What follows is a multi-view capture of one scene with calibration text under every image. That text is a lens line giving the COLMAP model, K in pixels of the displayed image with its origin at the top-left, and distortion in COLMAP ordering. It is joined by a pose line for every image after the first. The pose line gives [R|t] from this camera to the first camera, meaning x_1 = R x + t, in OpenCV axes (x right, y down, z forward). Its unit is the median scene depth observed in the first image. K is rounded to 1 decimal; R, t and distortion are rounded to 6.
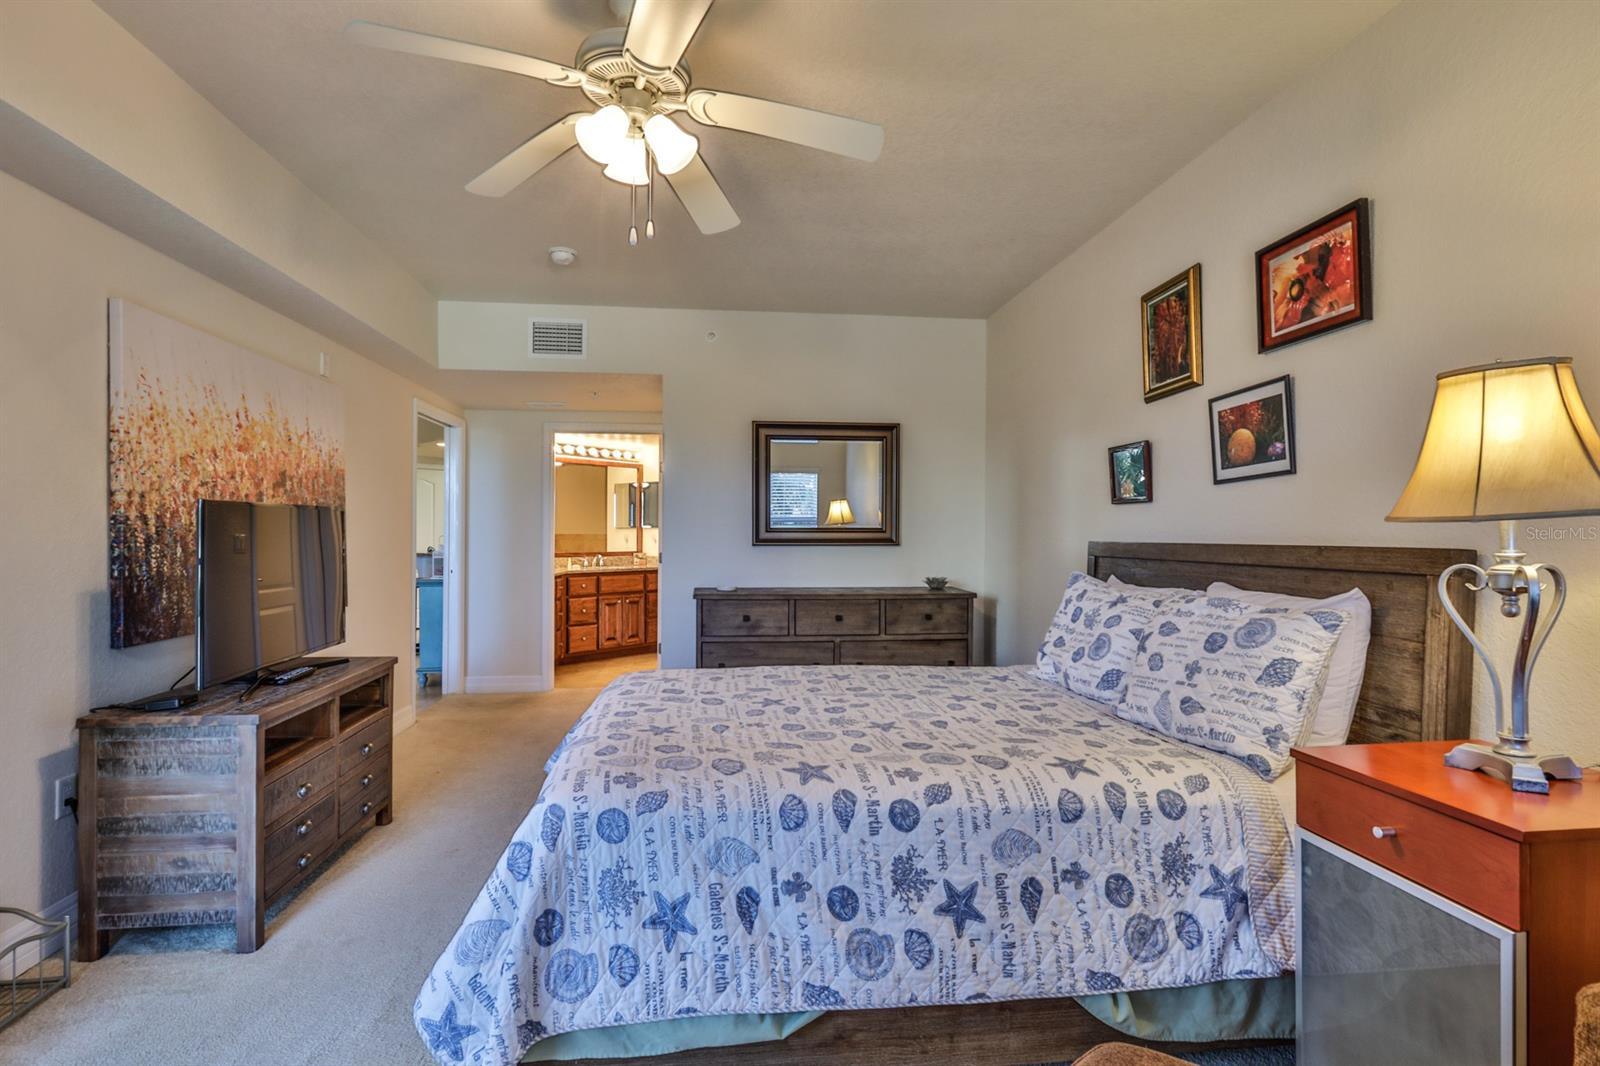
lens RADIAL K [[763.4, 0, 796.7], [0, 763.4, 527.9], [0, 0, 1]] dist [-0.002648, 0.002466]
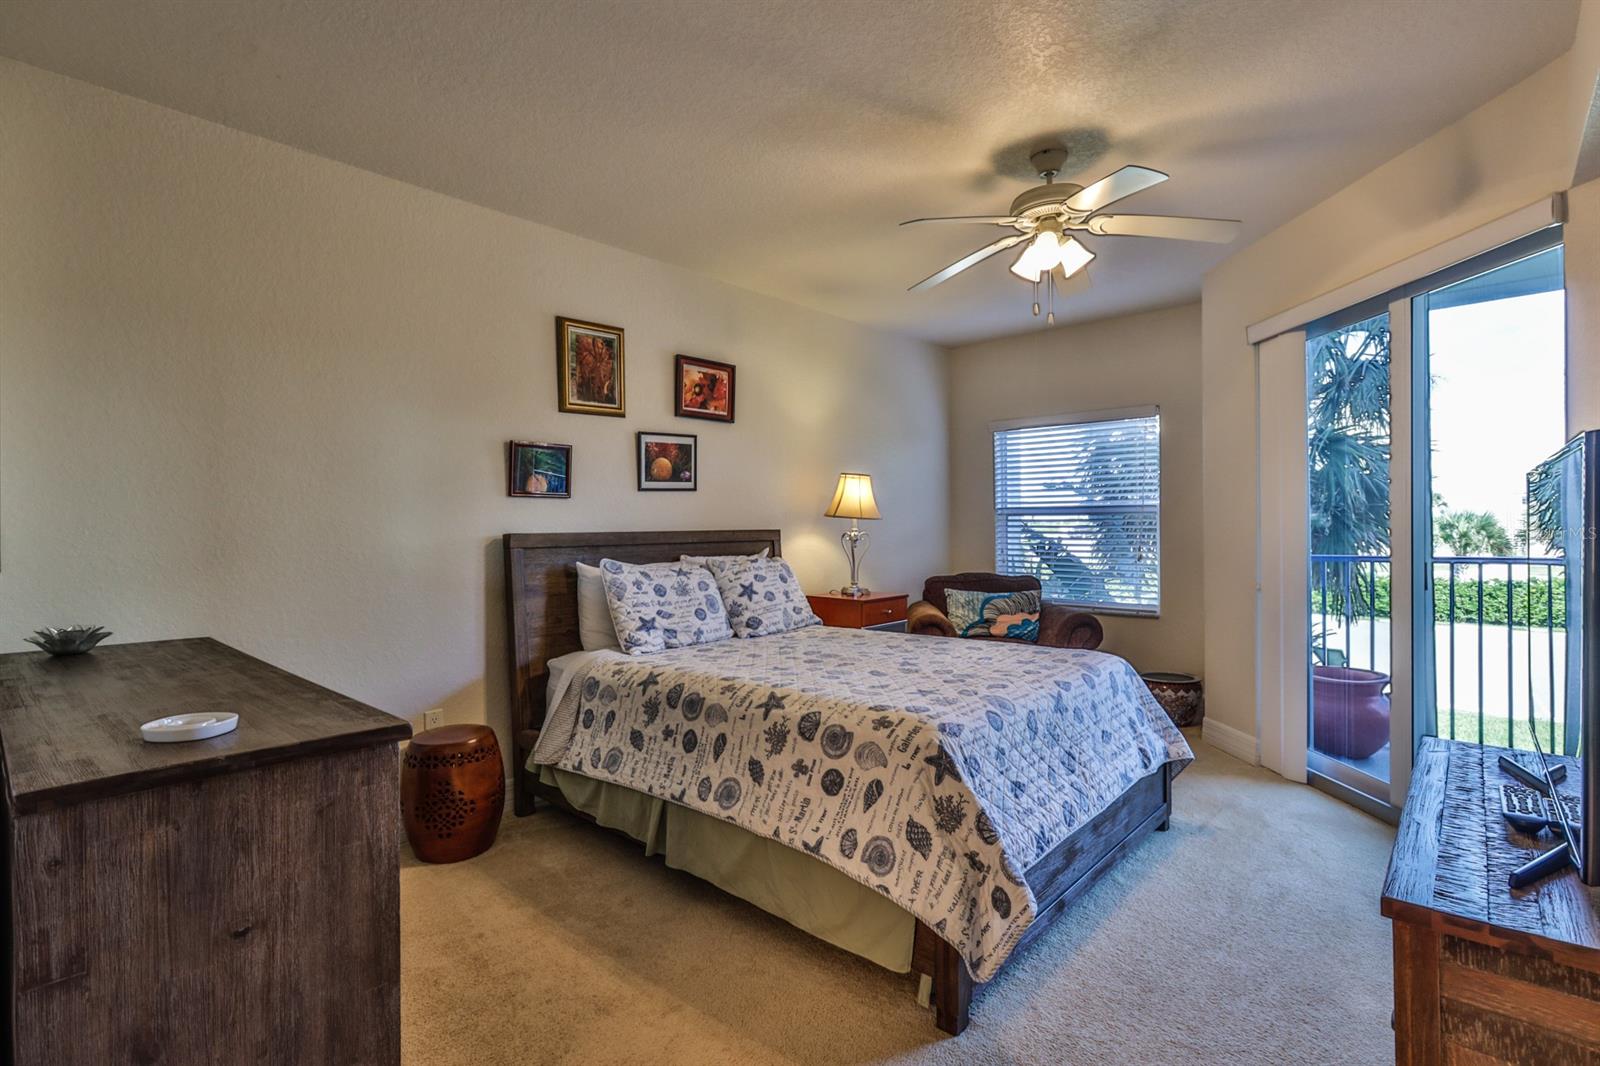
lens RADIAL K [[763.4, 0, 801.8], [0, 763.4, 533.6], [0, 0, 1]] dist [-0.002648, 0.002466]
pose [[-0.657412, -0.000515, 0.753531, -0.832071], [0.007799, 0.999942, 0.007488, 0.017321], [-0.753491, 0.010799, -0.657370, 1.916395]]
